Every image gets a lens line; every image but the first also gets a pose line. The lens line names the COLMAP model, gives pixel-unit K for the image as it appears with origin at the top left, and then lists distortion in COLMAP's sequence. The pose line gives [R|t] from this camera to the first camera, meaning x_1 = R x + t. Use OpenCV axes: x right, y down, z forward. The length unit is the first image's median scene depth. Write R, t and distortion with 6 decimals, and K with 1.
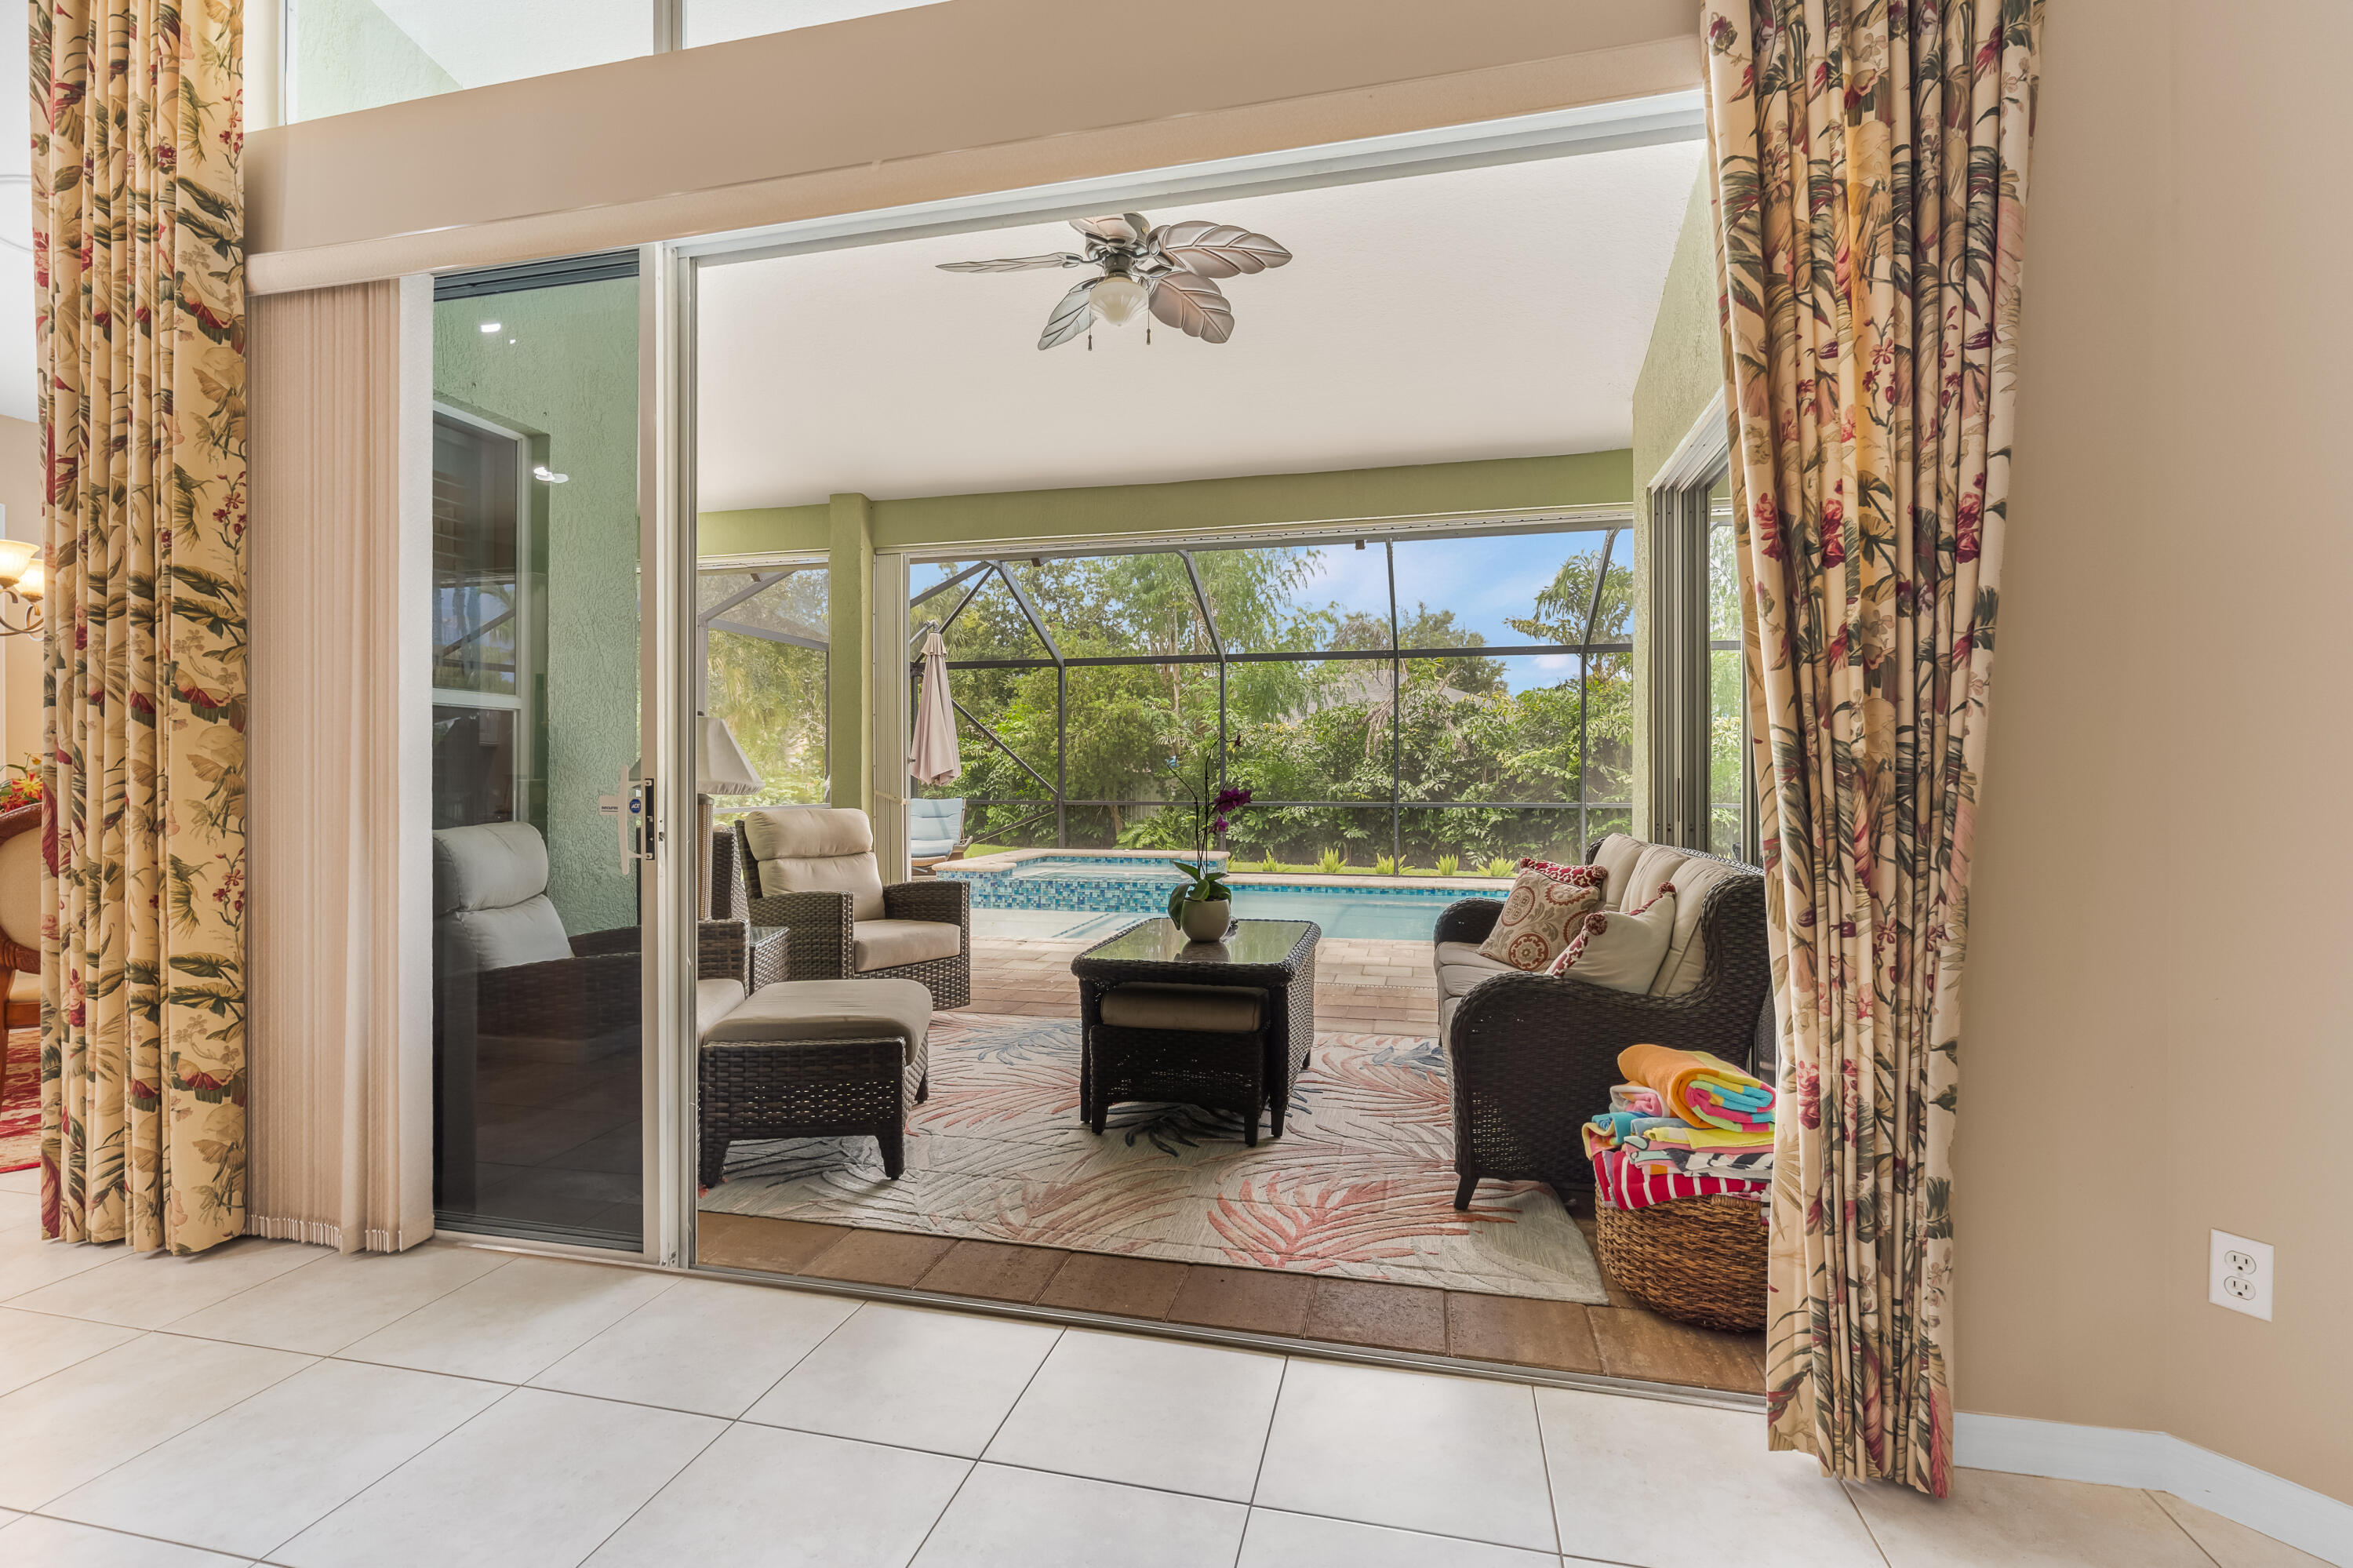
lens RADIAL K [[1060.1, 0, 1194.1], [0, 1060.1, 778.7], [0, 0, 1]] dist [-0.009484, 0.002820]
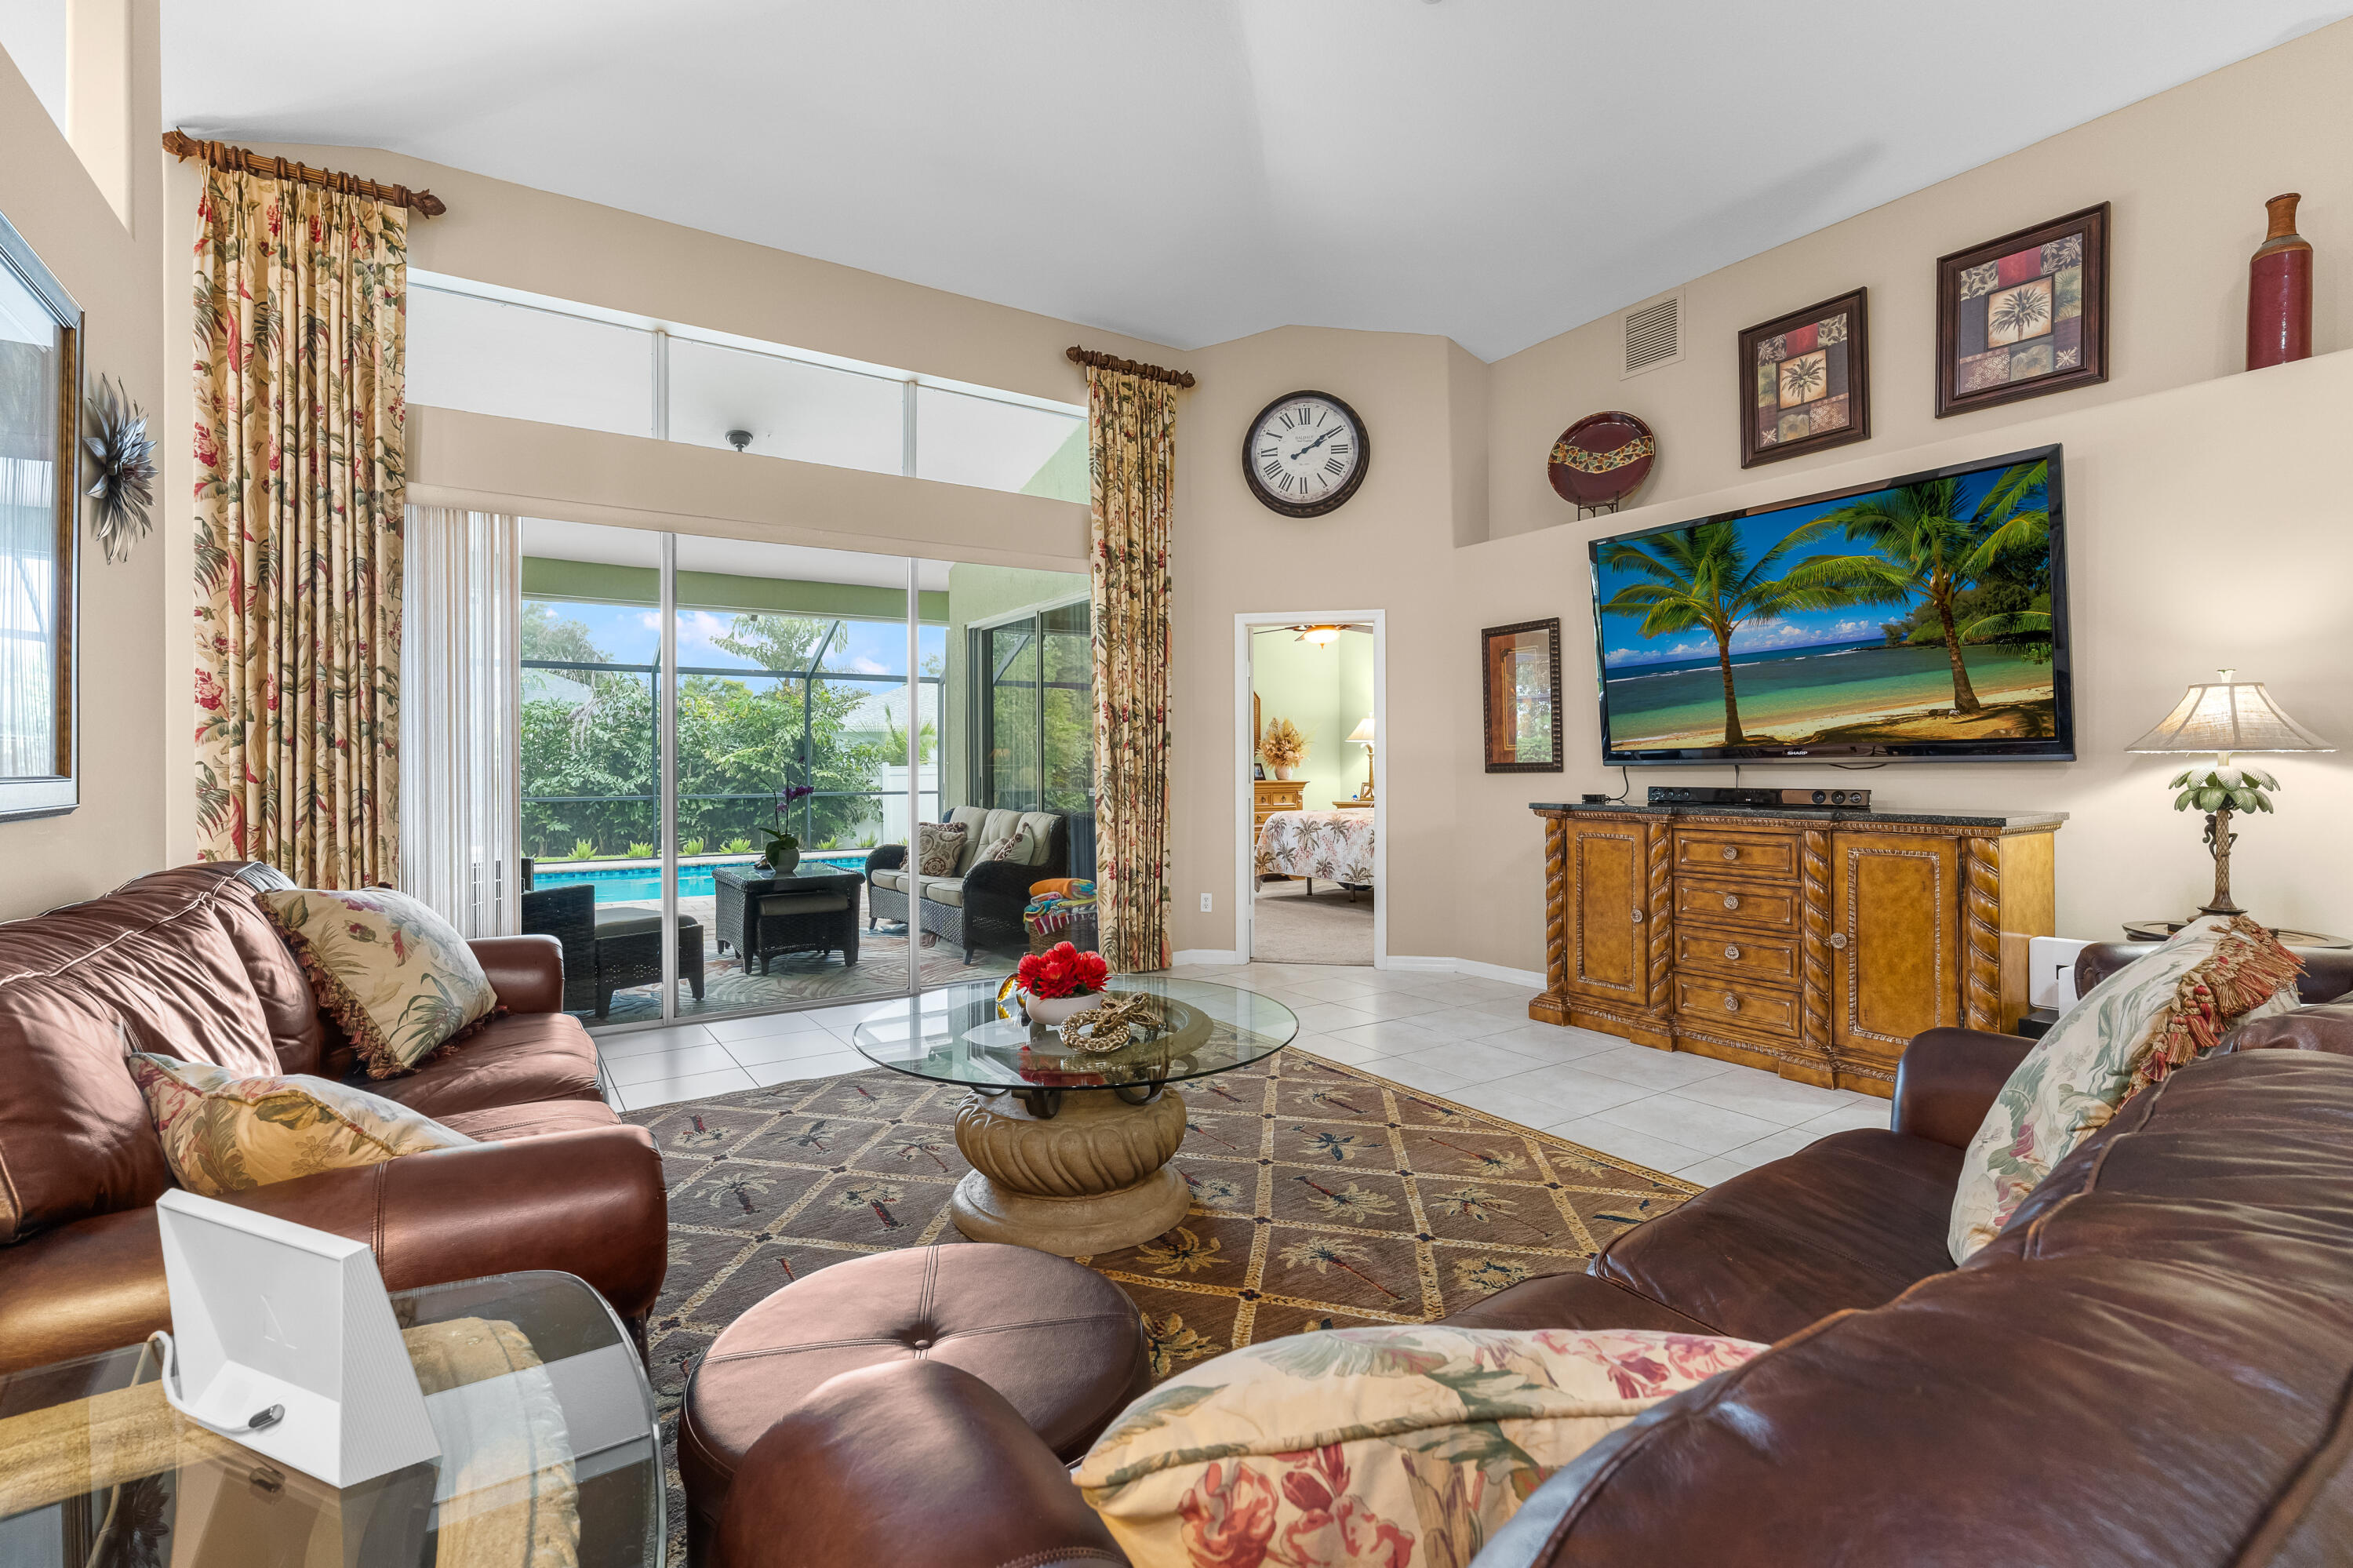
lens RADIAL K [[1060.1, 0, 1189.1], [0, 1060.1, 773.0], [0, 0, 1]] dist [-0.009484, 0.002820]
pose [[0.678036, -0.003347, 0.735021, -0.715809], [0.001427, 0.999994, 0.003237, -0.013900], [-0.735027, -0.001146, 0.678036, -0.608308]]
